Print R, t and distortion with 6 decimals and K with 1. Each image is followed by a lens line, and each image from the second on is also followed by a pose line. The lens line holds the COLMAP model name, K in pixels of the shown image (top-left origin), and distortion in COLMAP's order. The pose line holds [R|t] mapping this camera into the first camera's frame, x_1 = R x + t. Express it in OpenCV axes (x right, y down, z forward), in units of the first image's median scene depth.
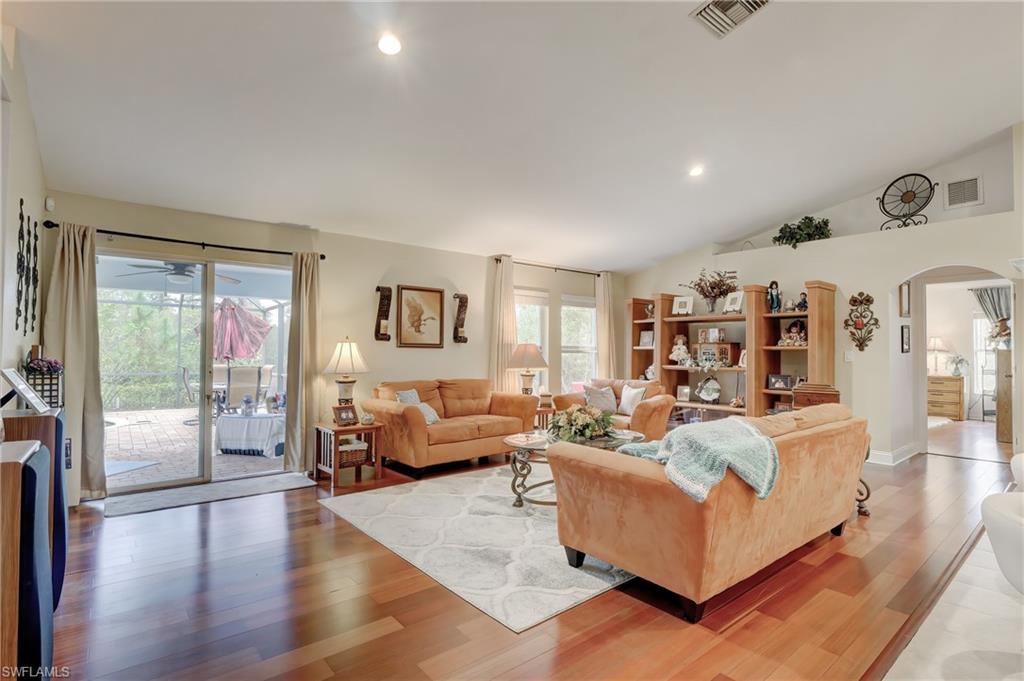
lens RADIAL K [[500.9, 0, 510.7], [0, 500.9, 339.1], [0, 0, 1]] dist [-0.013056, -0.000358]
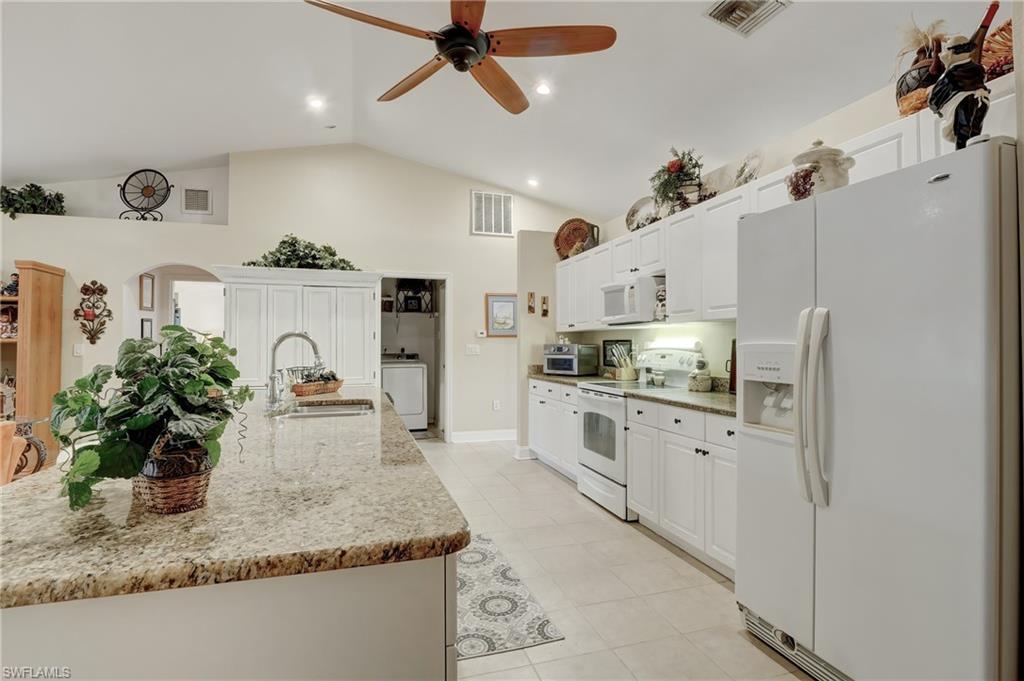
lens RADIAL K [[500.9, 0, 510.7], [0, 500.9, 339.1], [0, 0, 1]] dist [-0.013056, -0.000358]
pose [[0.375886, 0.006814, 0.926641, 0.140269], [-0.018320, 0.999832, 0.000079, 0.000180], [-0.926485, -0.017006, 0.375947, -0.067503]]
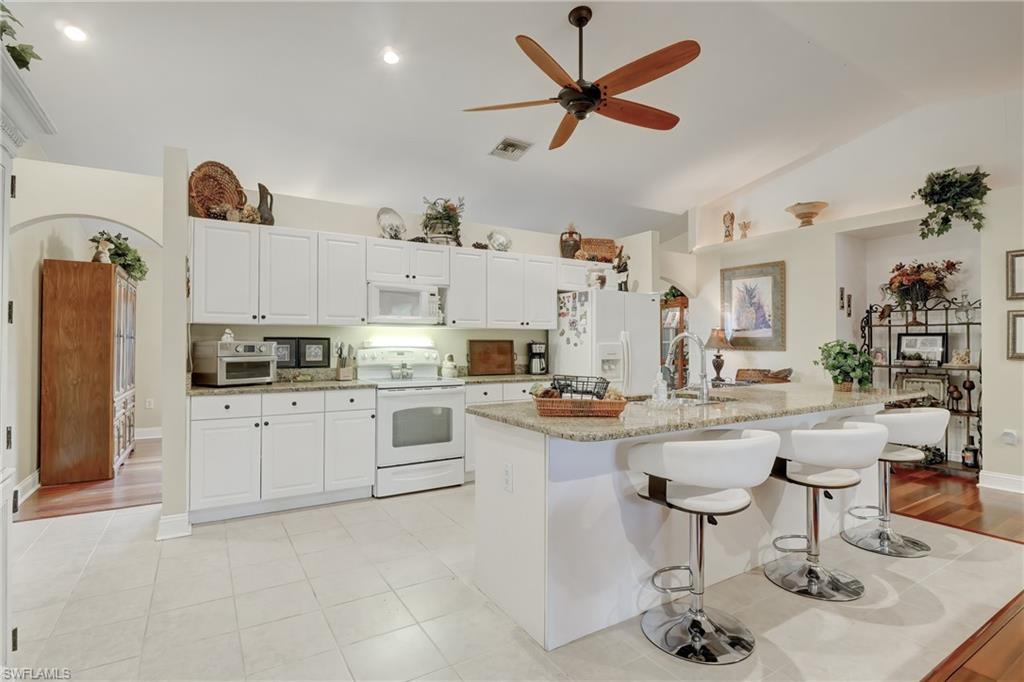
lens RADIAL K [[500.9, 0, 510.7], [0, 500.9, 339.6], [0, 0, 1]] dist [-0.013056, -0.000358]
pose [[-0.991432, -0.007362, 0.130419, 0.591046], [-0.011252, 0.999513, -0.029115, 0.019788], [-0.130141, -0.030333, -0.991031, 0.785595]]
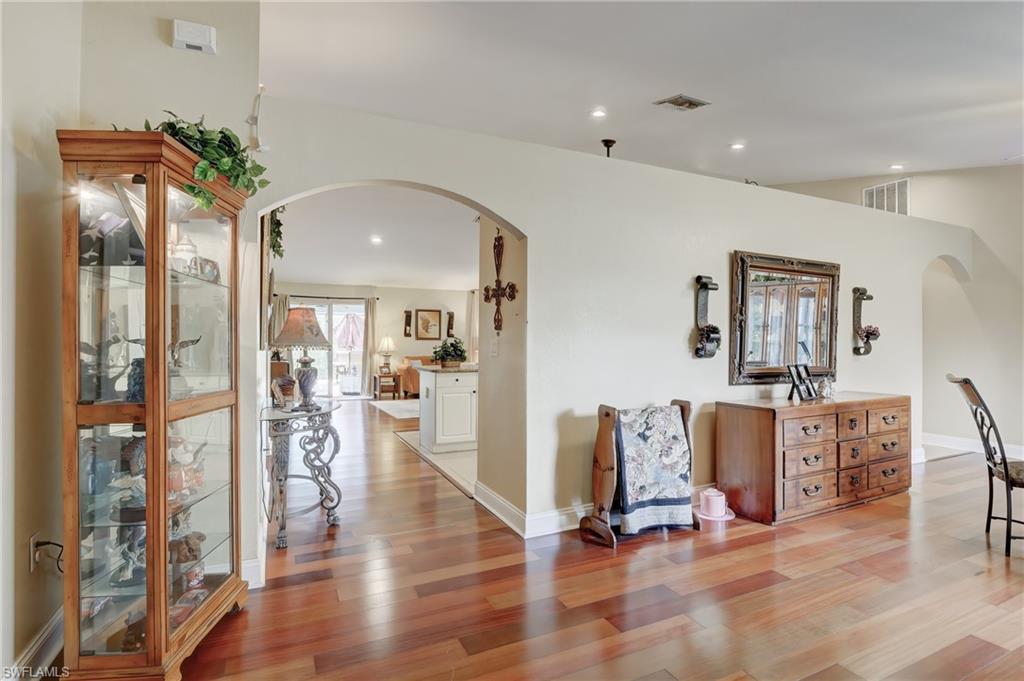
lens RADIAL K [[500.9, 0, 510.7], [0, 500.9, 339.1], [0, 0, 1]] dist [-0.013056, -0.000358]
pose [[0.969979, -0.007921, -0.243060, 0.641289], [0.012052, 0.999807, 0.015513, -0.013775], [0.242891, -0.017977, 0.969887, -0.878768]]
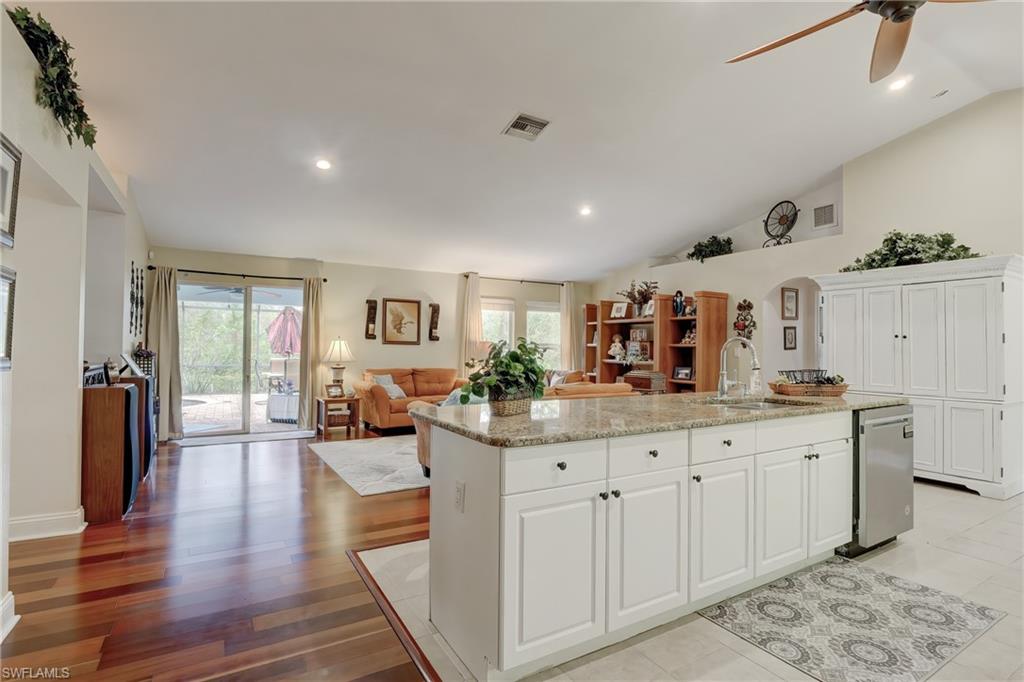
lens RADIAL K [[500.9, 0, 510.7], [0, 500.9, 339.6], [0, 0, 1]] dist [-0.013056, -0.000358]
pose [[0.988408, 0.000789, -0.151816, 0.323400], [0.000050, 0.999985, 0.005526, -0.003151], [0.151819, -0.005469, 0.988393, -0.291496]]
